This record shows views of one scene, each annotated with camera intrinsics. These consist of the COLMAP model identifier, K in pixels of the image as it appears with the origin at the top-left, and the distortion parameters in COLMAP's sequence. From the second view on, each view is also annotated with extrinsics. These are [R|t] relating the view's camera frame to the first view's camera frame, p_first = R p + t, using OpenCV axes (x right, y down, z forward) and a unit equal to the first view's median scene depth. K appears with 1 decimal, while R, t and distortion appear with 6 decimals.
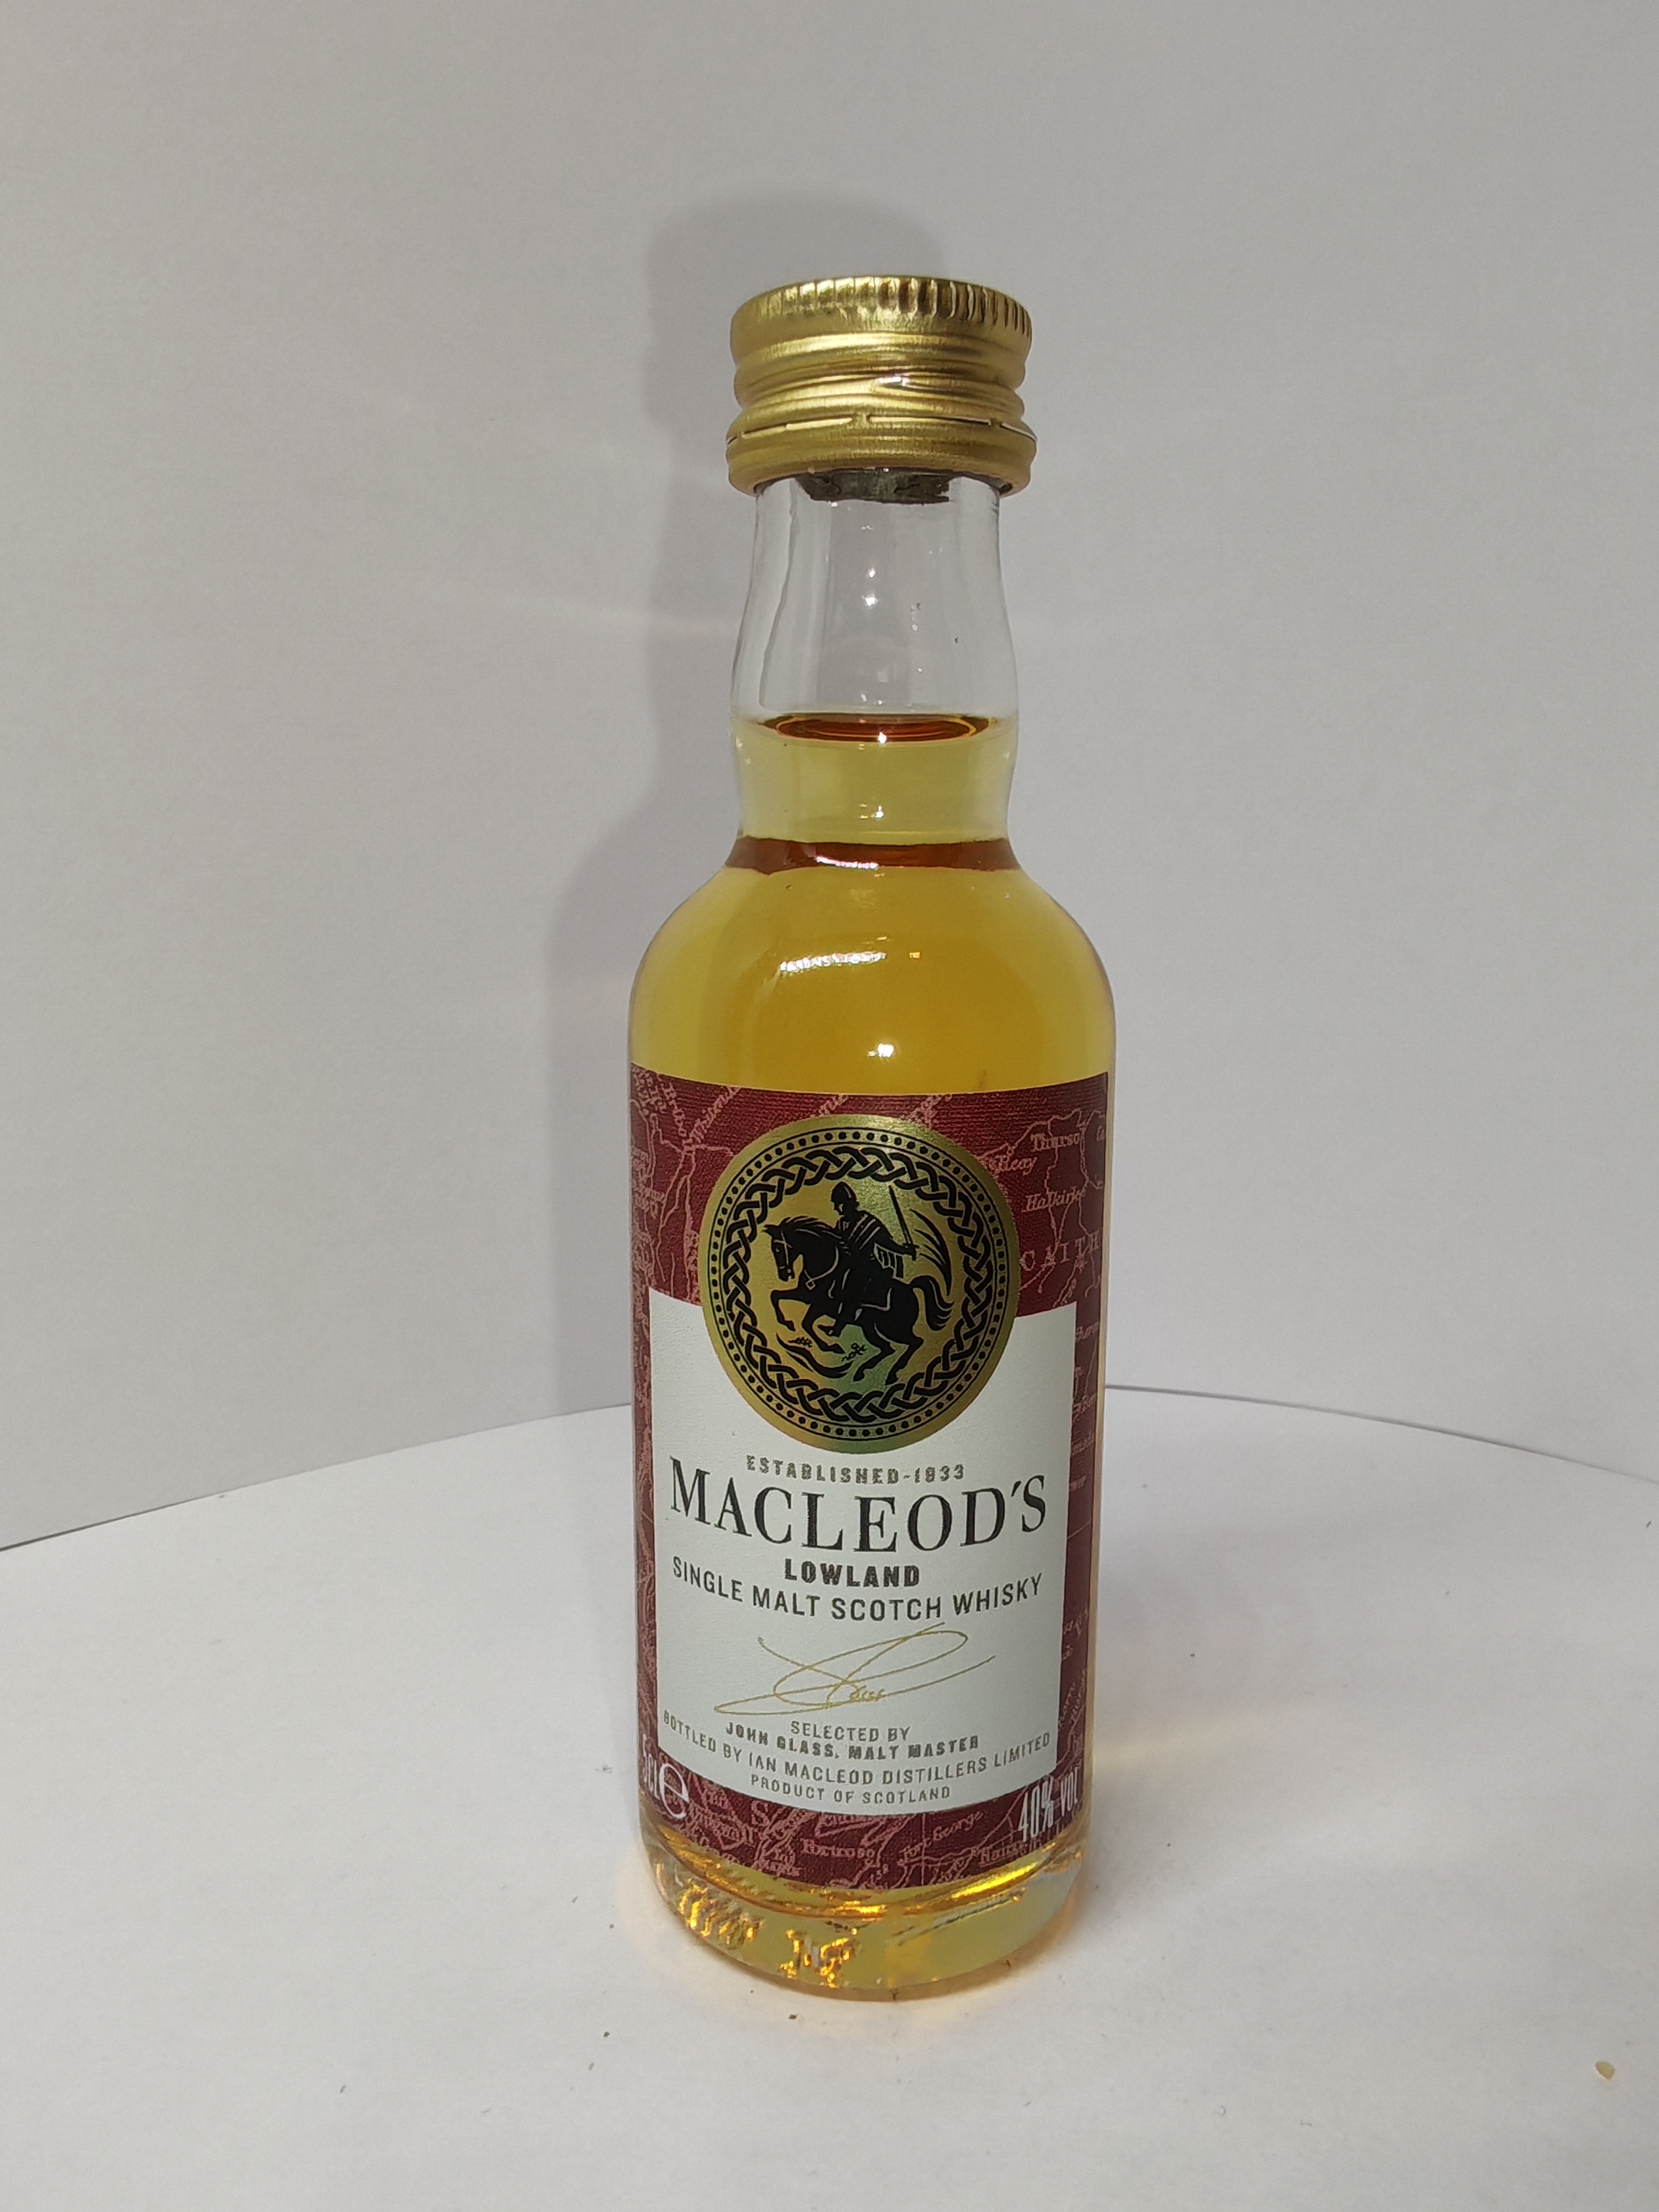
lens RADIAL K [[1750.3, 0, 829.5], [0, 1750.3, 1106.0], [0, 0, 1]] dist [-0.031548, 0.006562]
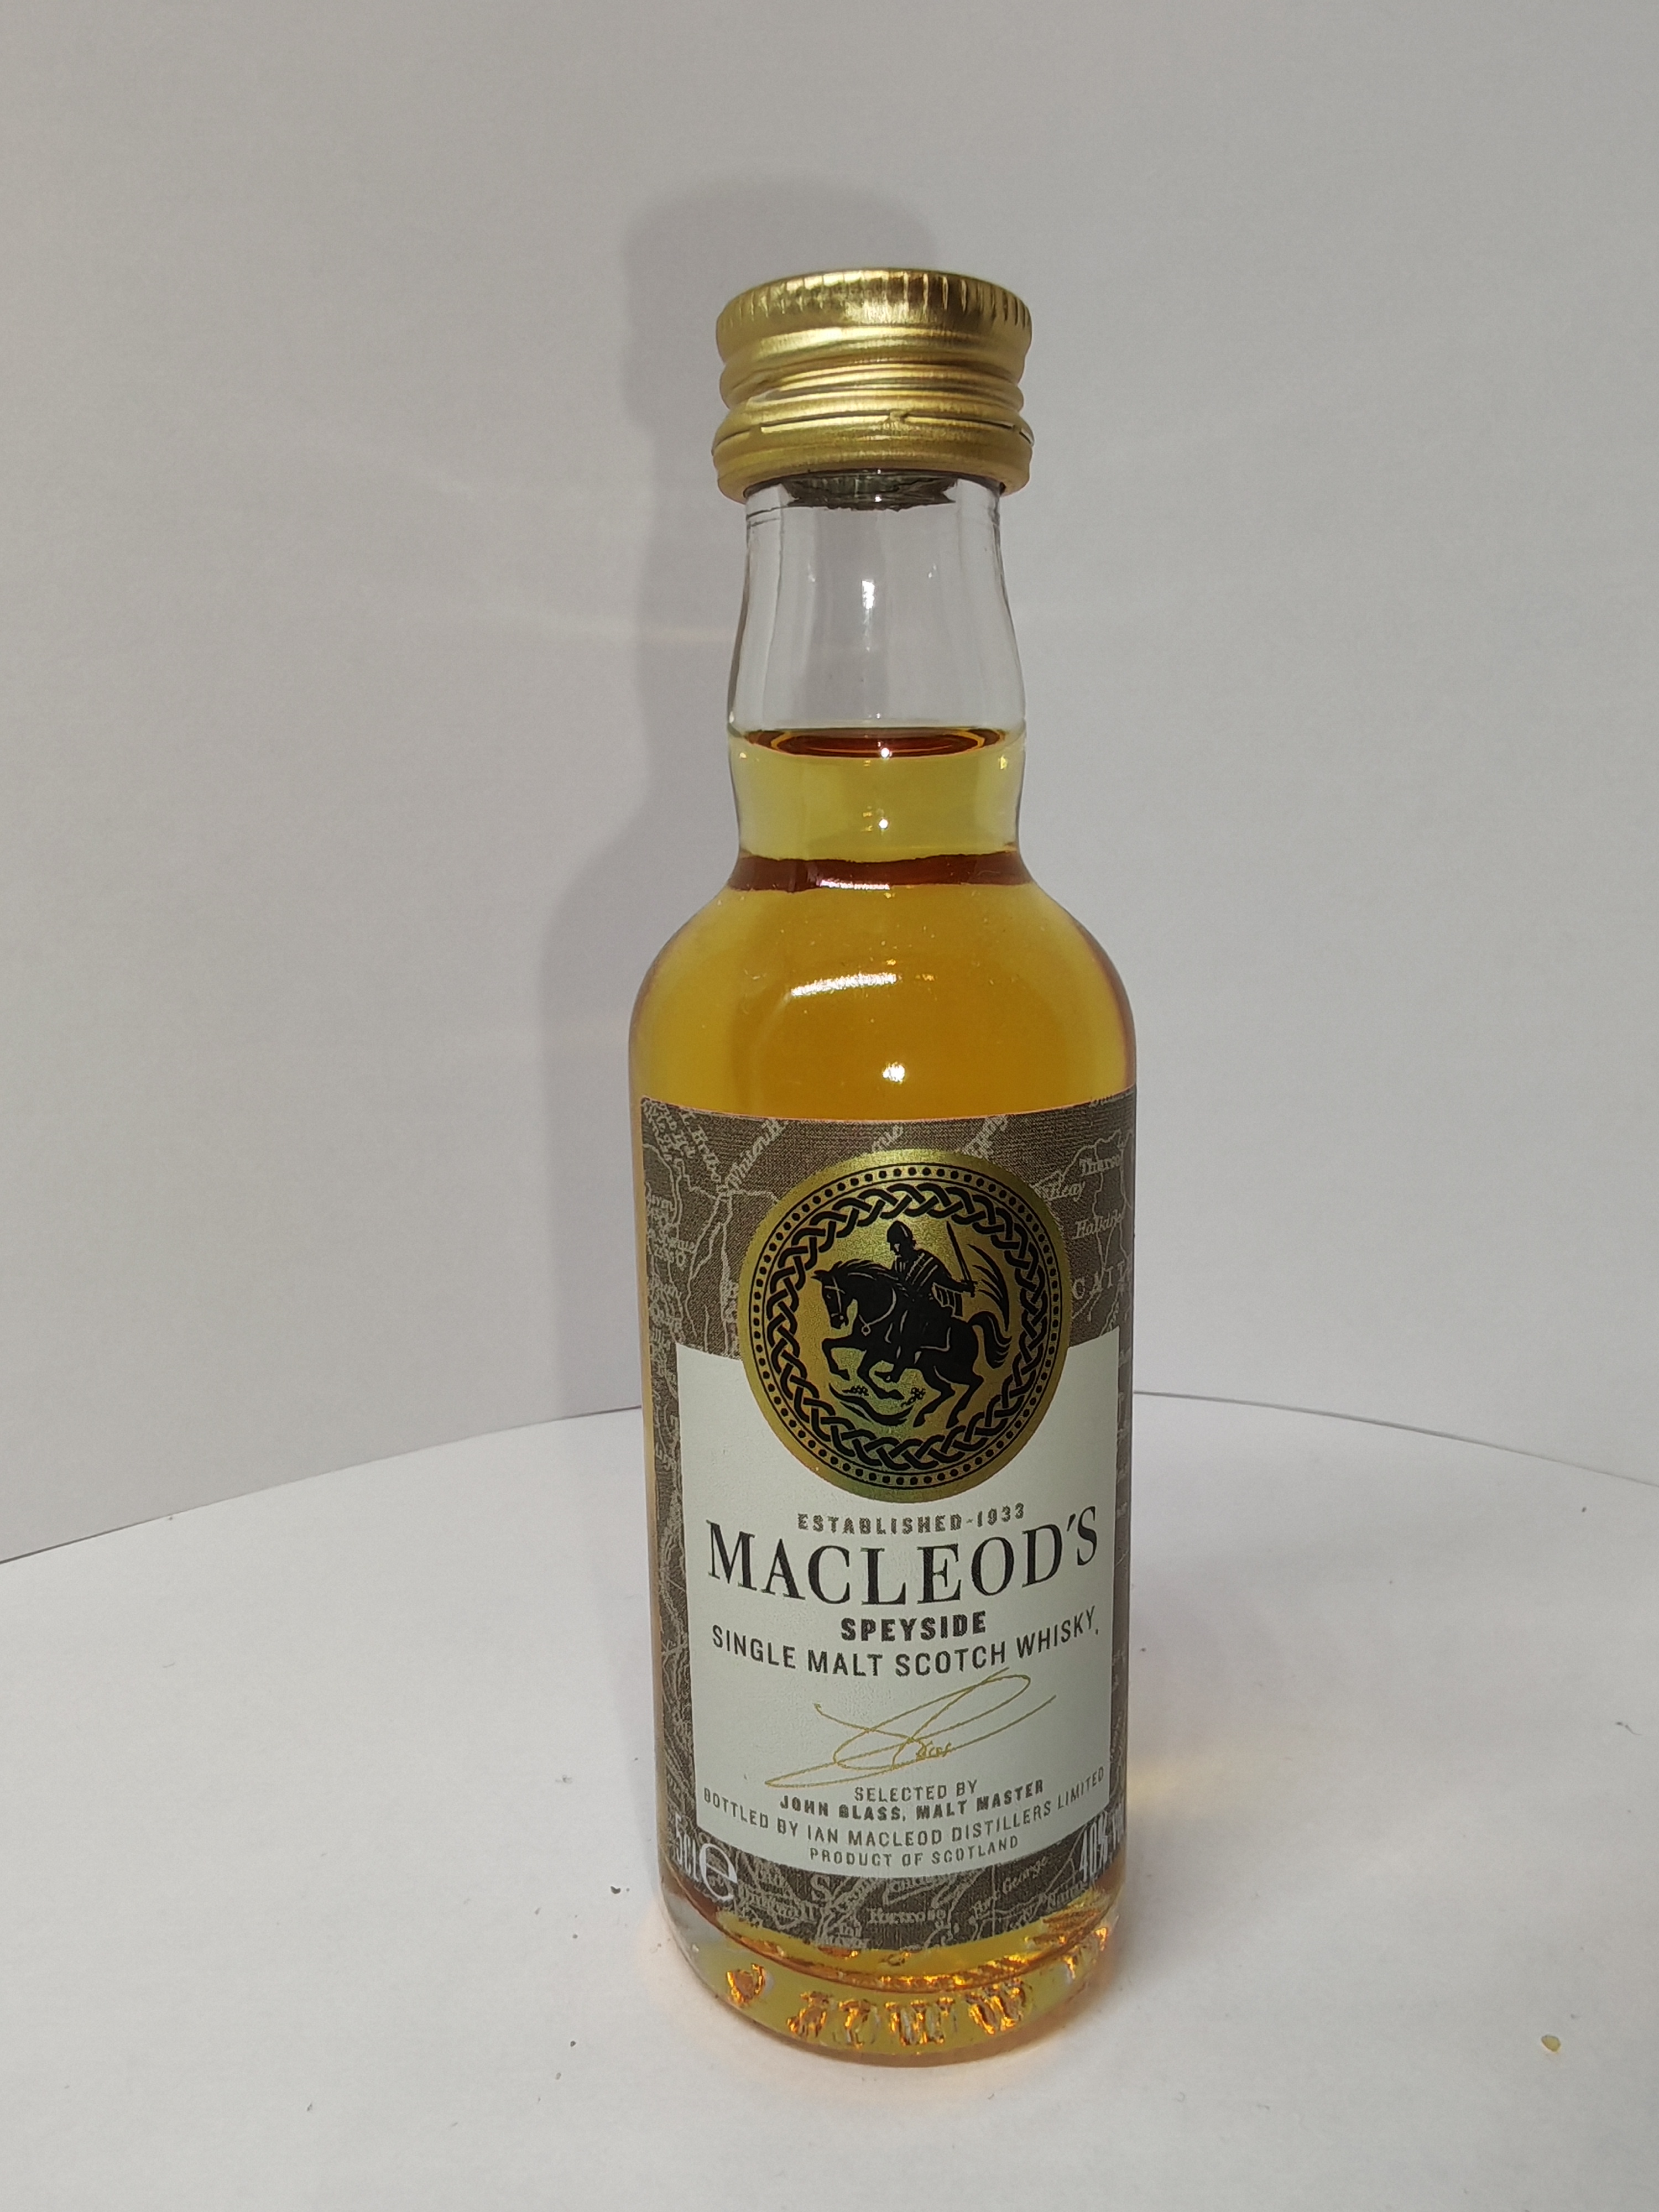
lens RADIAL K [[1750.3, 0, 829.5], [0, 1750.3, 1106.0], [0, 0, 1]] dist [-0.031548, 0.006562]
pose [[0.985653, -0.056413, 0.159079, -0.165657], [0.056671, 0.998389, 0.002920, -0.022214], [-0.158987, 0.006137, 0.987262, 0.060713]]
